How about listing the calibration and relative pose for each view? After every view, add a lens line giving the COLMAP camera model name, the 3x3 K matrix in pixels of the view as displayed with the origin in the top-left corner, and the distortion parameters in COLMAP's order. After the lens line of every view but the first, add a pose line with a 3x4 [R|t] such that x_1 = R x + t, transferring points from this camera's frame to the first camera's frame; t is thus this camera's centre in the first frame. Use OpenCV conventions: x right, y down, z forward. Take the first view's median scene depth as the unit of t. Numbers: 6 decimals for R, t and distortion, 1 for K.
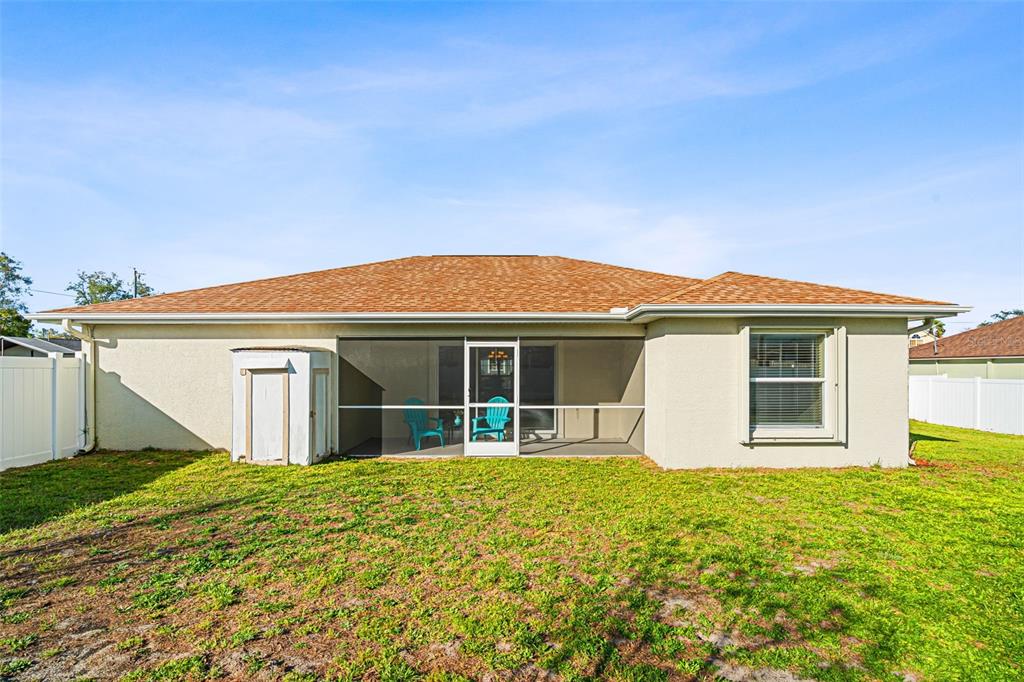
lens RADIAL K [[491.2, 0, 515.1], [0, 491.2, 368.0], [0, 0, 1]] dist [-0.000612, -0.000167]
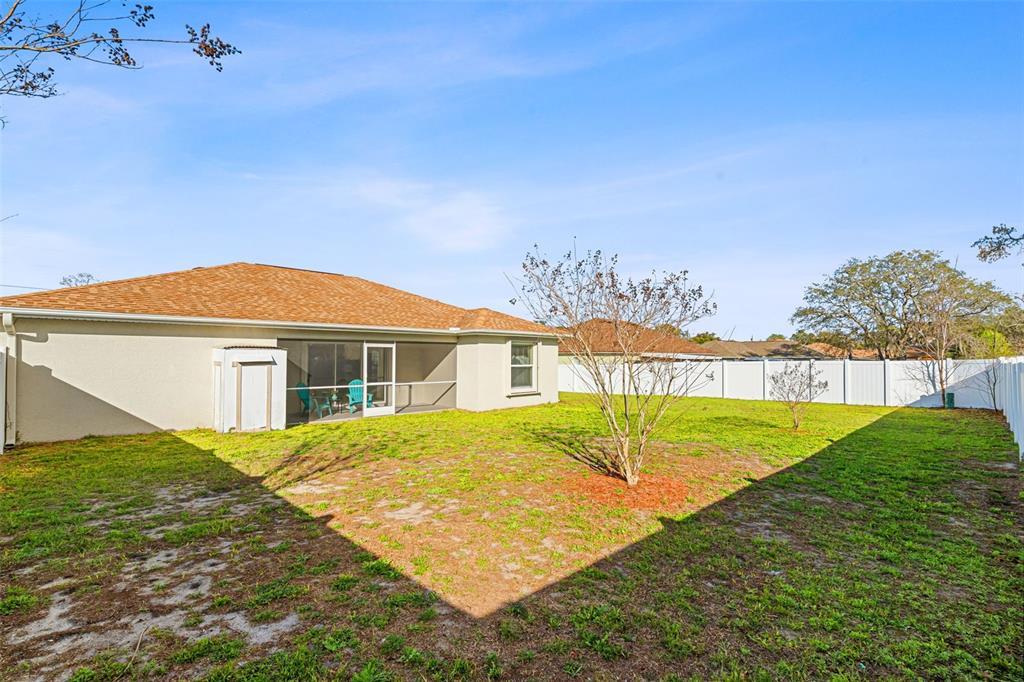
lens RADIAL K [[472.7, 0, 513.5], [0, 472.7, 351.3], [0, 0, 1]] dist [-0.001663, -0.000275]
pose [[0.708353, 0.009871, 0.705789, -0.825439], [-0.001595, 0.999922, -0.012384, -0.010911], [-0.705856, 0.007647, 0.708314, -0.391311]]
